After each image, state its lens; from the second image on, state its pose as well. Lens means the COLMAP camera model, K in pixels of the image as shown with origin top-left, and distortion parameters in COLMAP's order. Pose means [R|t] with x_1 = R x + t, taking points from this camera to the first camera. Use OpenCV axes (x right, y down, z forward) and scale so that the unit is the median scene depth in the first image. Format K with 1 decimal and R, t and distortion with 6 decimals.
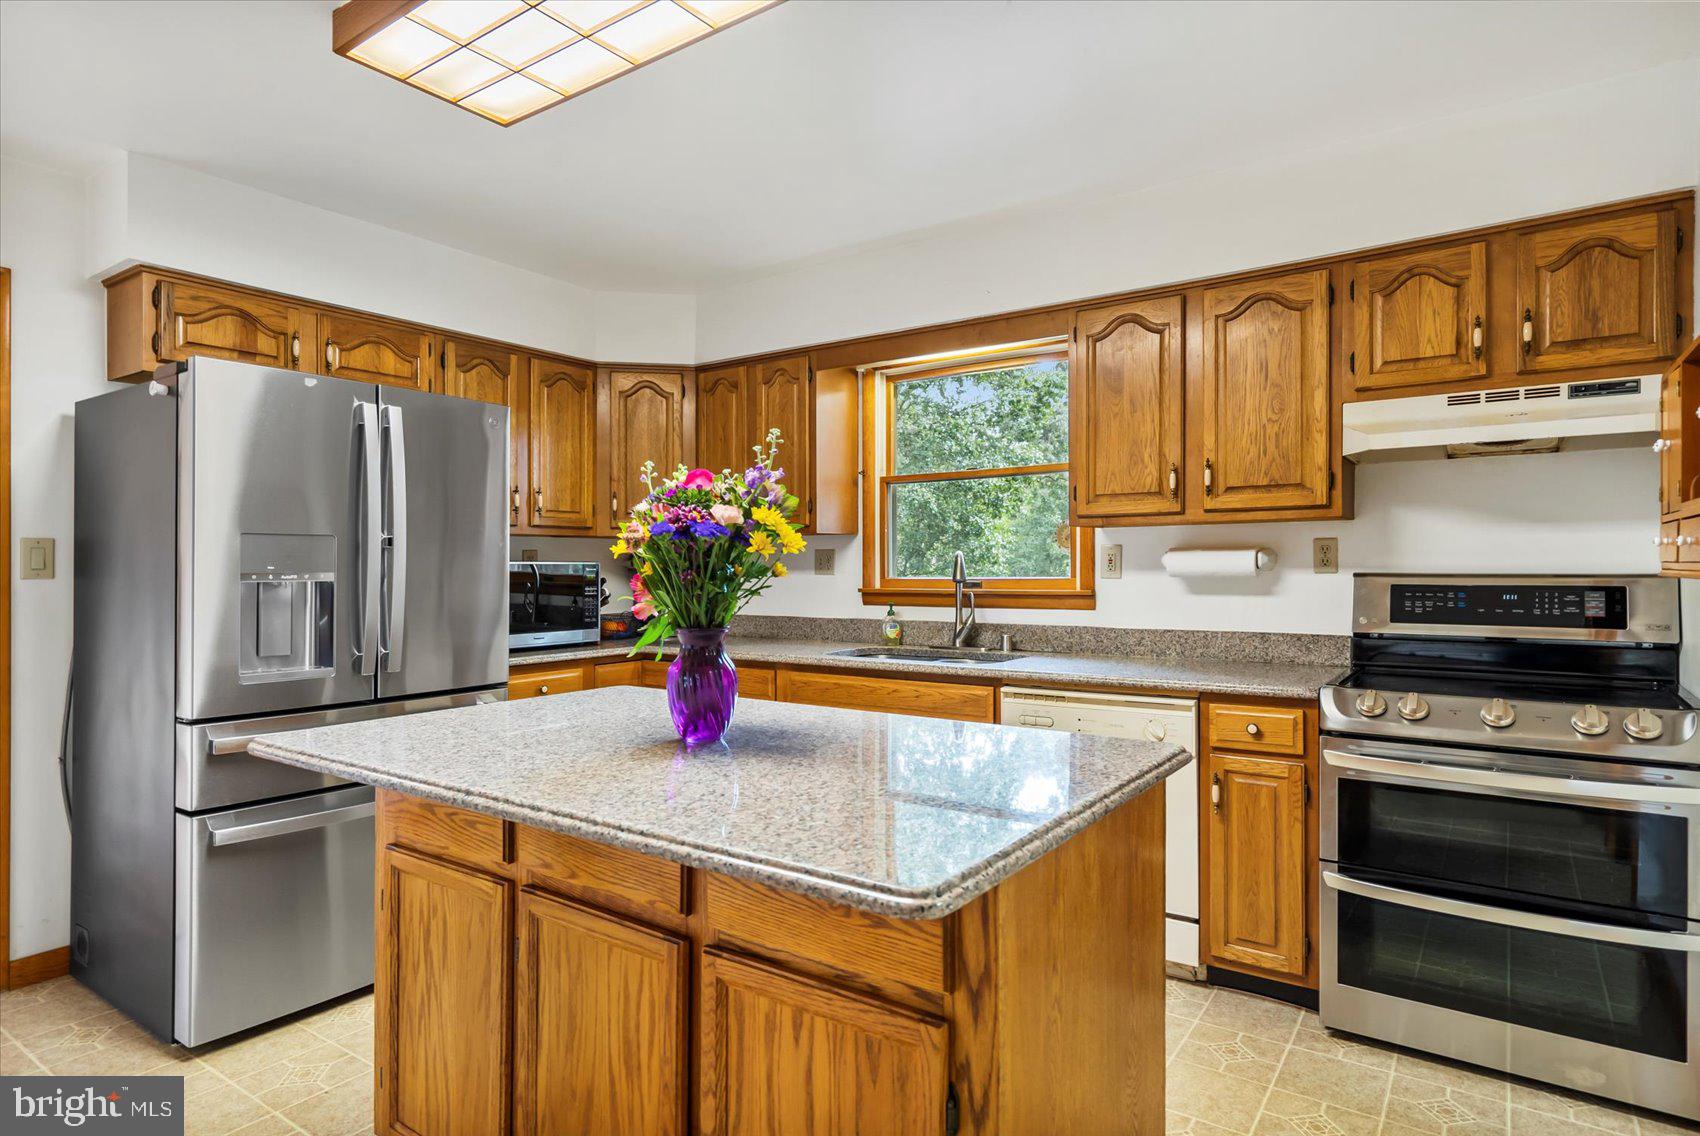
lens RADIAL K [[931.3, 0, 862.7], [0, 931.3, 567.7], [0, 0, 1]] dist [0.004206, 0.000649]
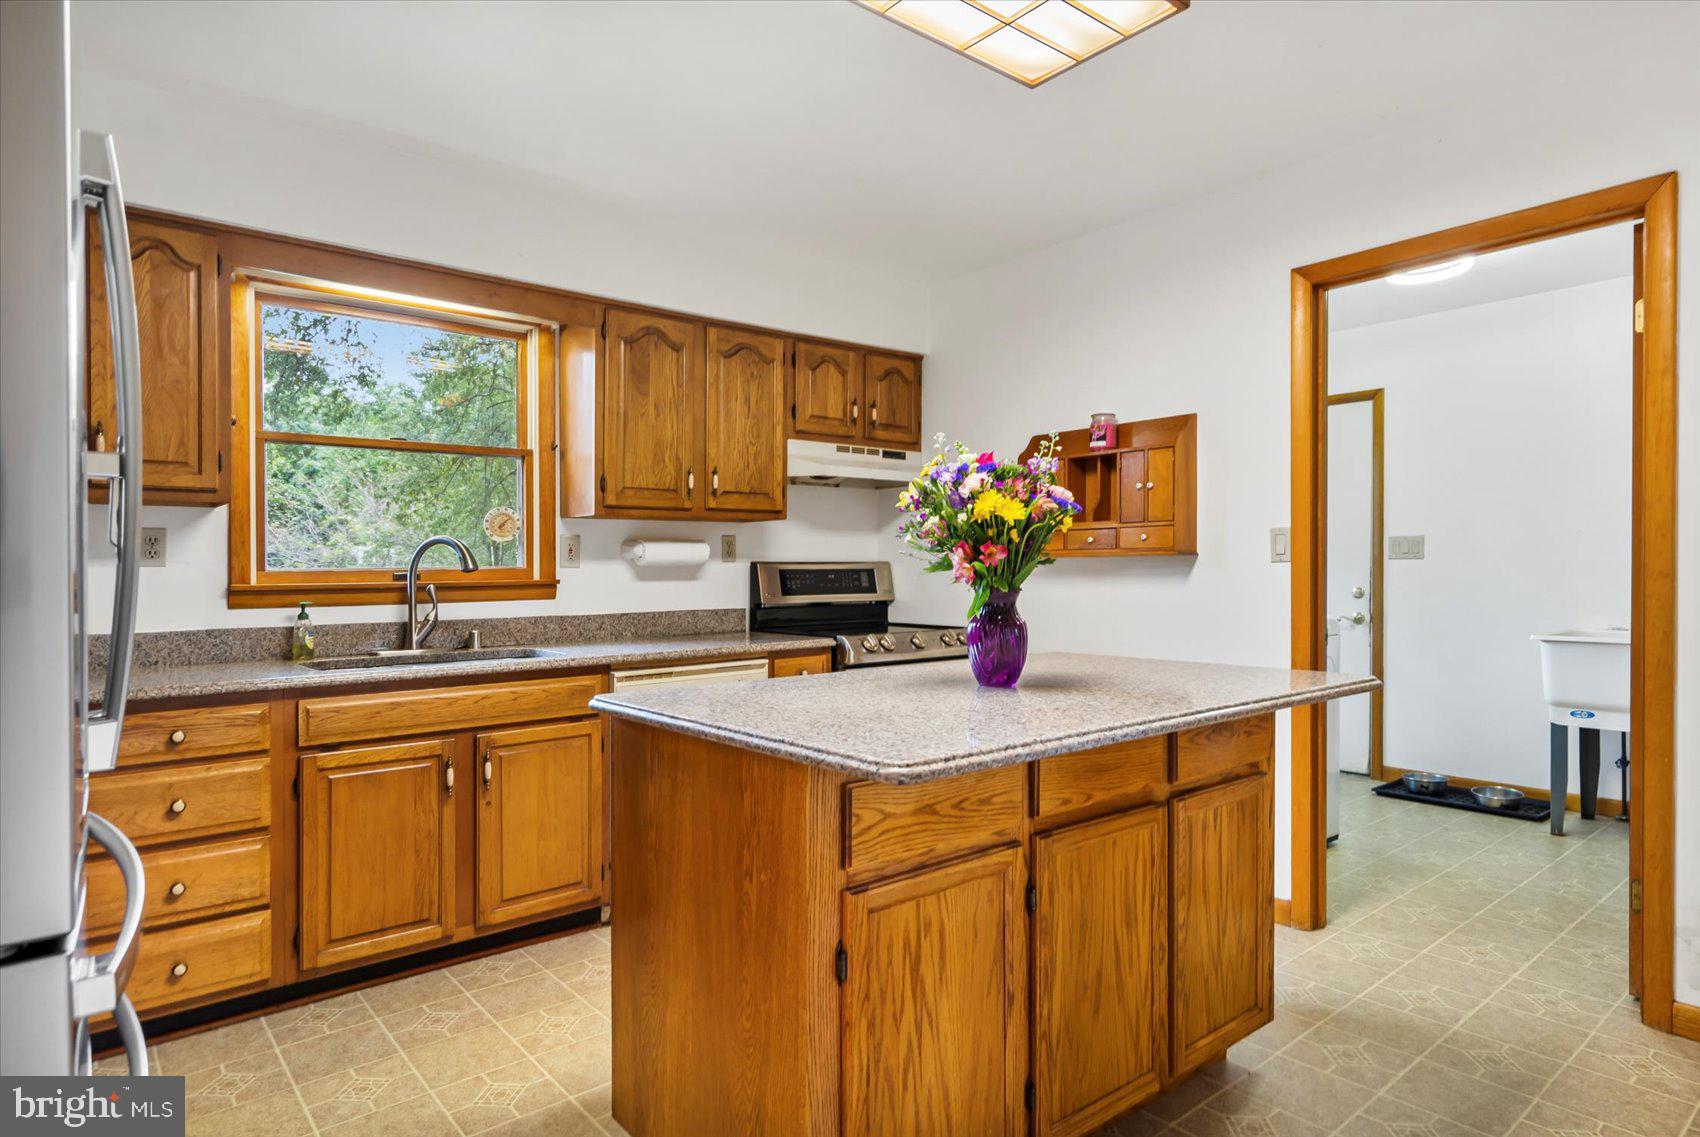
lens RADIAL K [[950.6, 0, 855.5], [0, 950.6, 572.8], [0, 0, 1]] dist [0.001637, -0.000153]
pose [[0.269654, -0.002299, 0.962955, -0.867398], [0.009756, 0.999952, -0.000345, 0.027514], [-0.962908, 0.009488, 0.269663, 0.544009]]
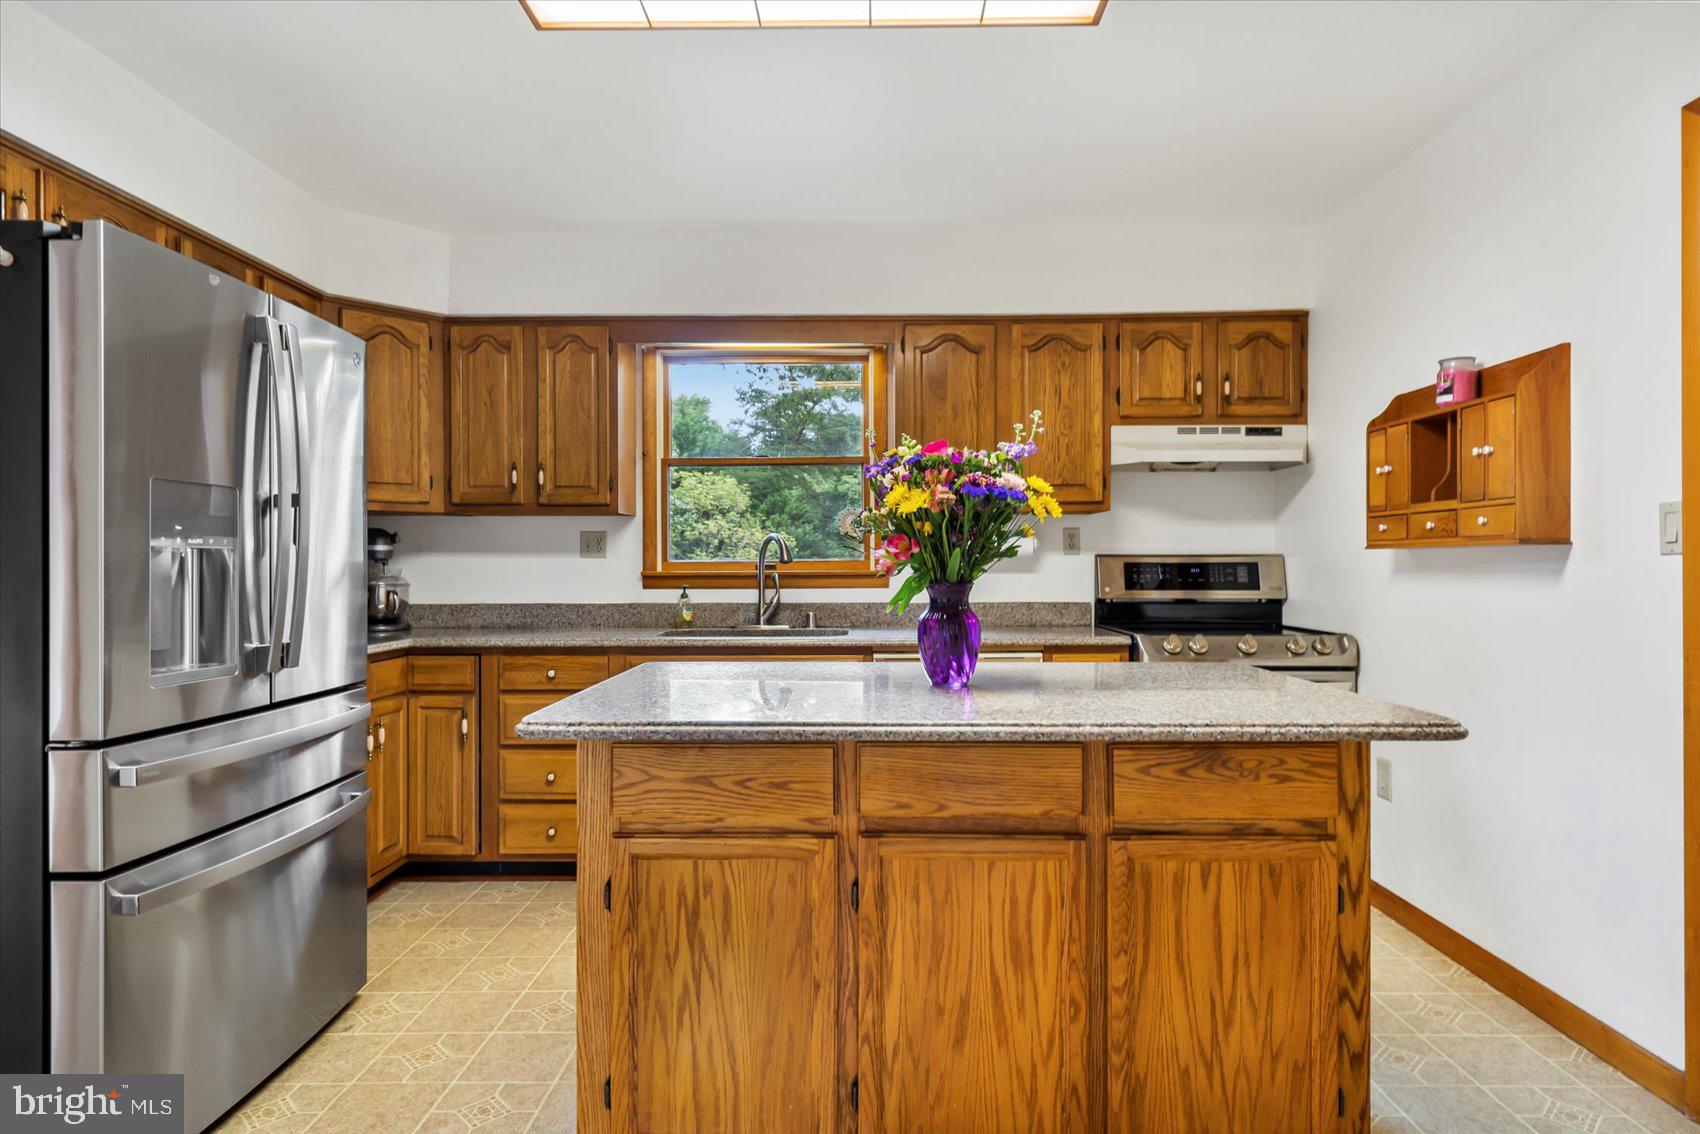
lens RADIAL K [[950.6, 0, 855.5], [0, 950.6, 571.3], [0, 0, 1]] dist [0.001637, -0.000153]
pose [[0.828337, -0.001319, 0.560229, -0.574405], [0.000378, 0.999998, 0.001796, 0.030830], [-0.560231, -0.001276, 0.828336, 0.082380]]
